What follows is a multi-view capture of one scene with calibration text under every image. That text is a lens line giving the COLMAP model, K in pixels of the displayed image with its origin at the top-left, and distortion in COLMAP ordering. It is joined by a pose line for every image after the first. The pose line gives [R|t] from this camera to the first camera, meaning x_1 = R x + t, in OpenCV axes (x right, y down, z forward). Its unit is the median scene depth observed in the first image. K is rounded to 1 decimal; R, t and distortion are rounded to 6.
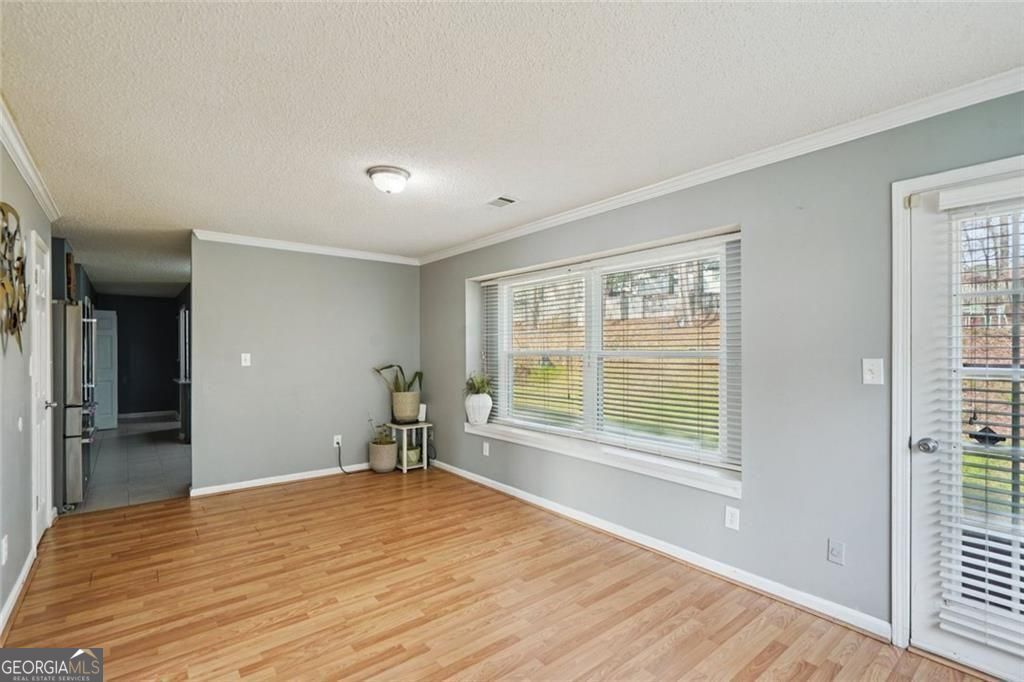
lens RADIAL K [[480.1, 0, 512.1], [0, 480.1, 347.5], [0, 0, 1]] dist [-0.000275, 0.002851]
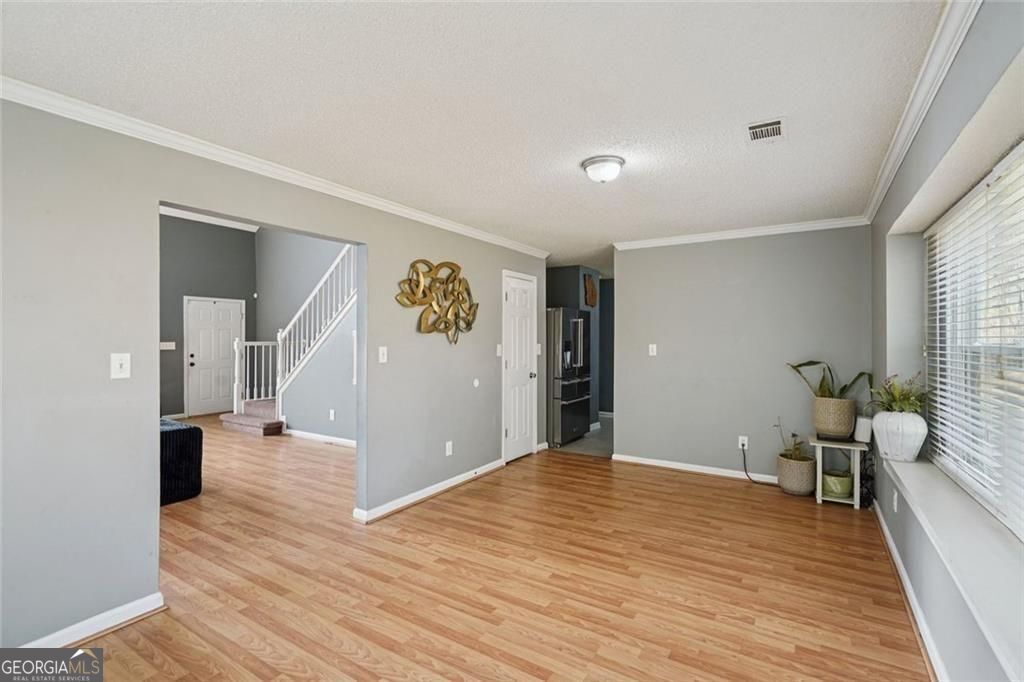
lens RADIAL K [[480.1, 0, 501.2], [0, 480.1, 336.4], [0, 0, 1]] dist [-0.000275, 0.002851]
pose [[0.303288, -0.006282, -0.952878, 0.515856], [0.002083, 0.999980, -0.005930, -0.000934], [0.952897, -0.000186, 0.303295, 0.419805]]
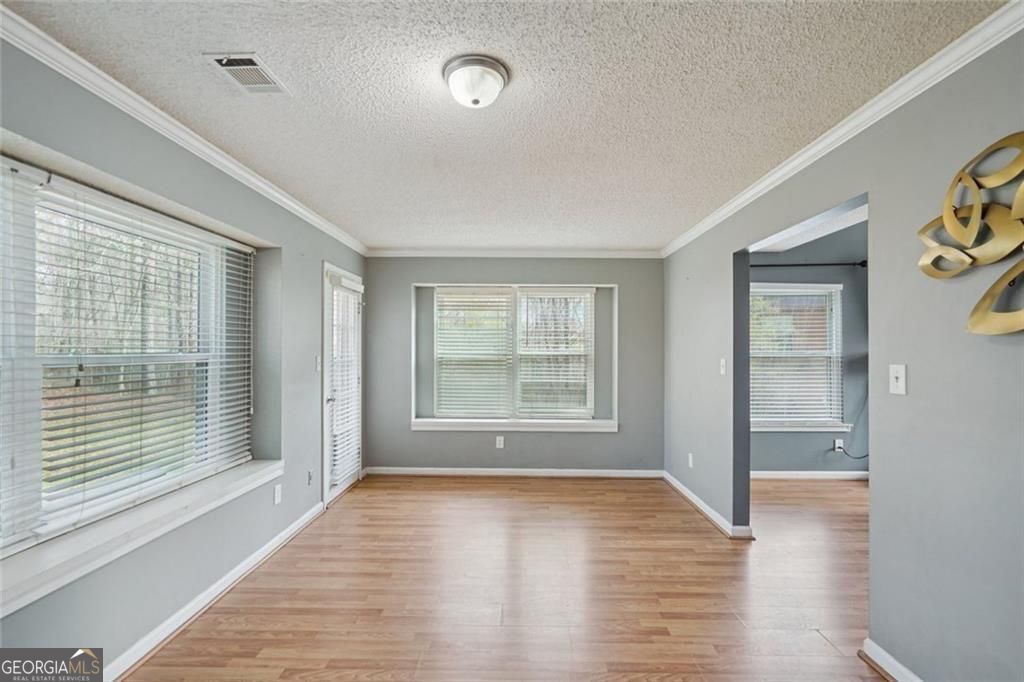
lens RADIAL K [[480.1, 0, 511.6], [0, 480.1, 344.8], [0, 0, 1]] dist [-0.000275, 0.002851]
pose [[-0.762593, 0.003741, 0.646868, -0.581816], [-0.002674, 0.999957, -0.008935, -0.001008], [-0.646874, -0.008543, -0.762549, 1.207786]]
